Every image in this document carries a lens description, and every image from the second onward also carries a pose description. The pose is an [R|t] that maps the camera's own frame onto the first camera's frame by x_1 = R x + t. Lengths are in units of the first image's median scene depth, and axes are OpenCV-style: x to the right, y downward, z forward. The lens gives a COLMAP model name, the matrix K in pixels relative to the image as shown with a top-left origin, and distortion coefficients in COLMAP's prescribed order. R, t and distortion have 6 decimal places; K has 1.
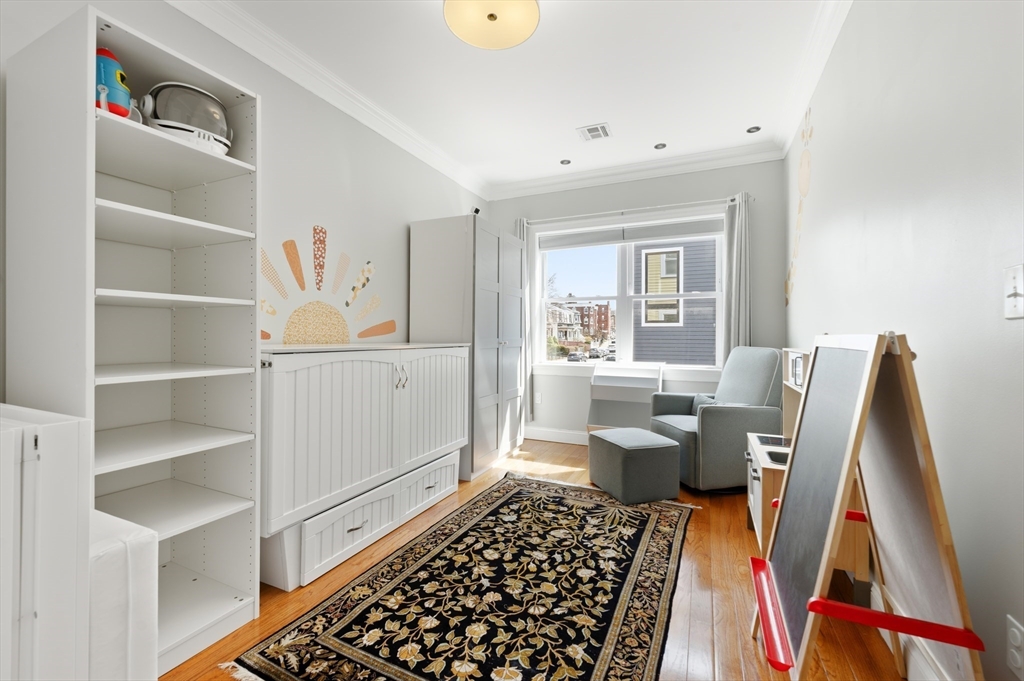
lens RADIAL K [[421.5, 0, 511.9], [0, 421.5, 337.9], [0, 0, 1]] dist [0.000809, 0.000109]
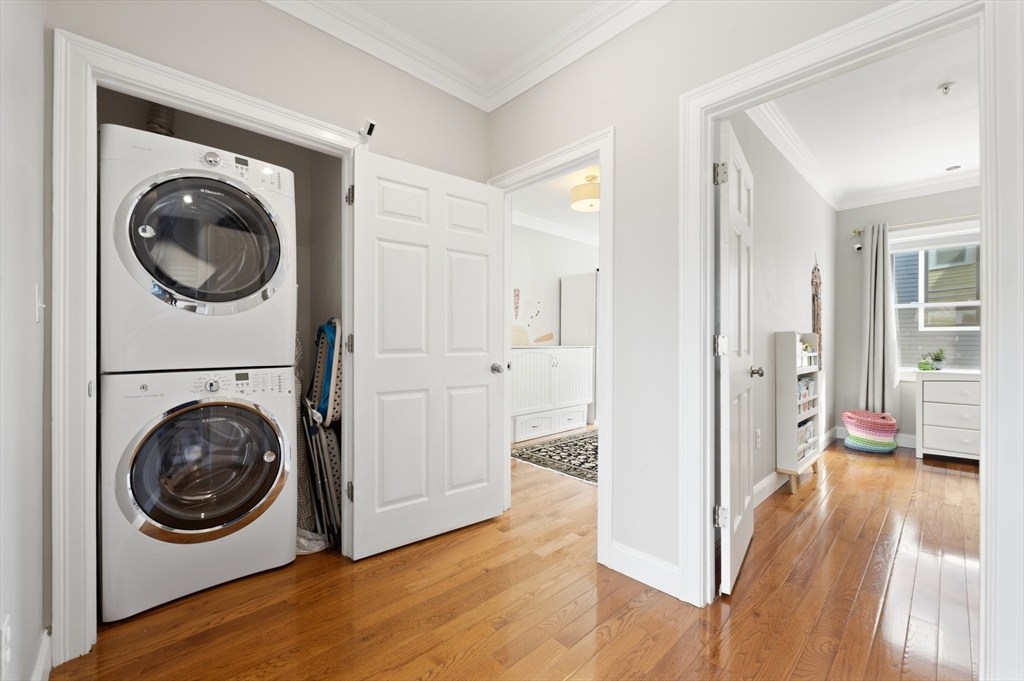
lens RADIAL K [[421.5, 0, 513.8], [0, 421.5, 342.2], [0, 0, 1]] dist [0.000809, 0.000109]
pose [[0.932161, -0.001040, -0.362042, 0.253440], [0.000185, 0.999997, -0.002398, 0.002676], [0.362043, 0.002168, 0.932159, -0.851182]]
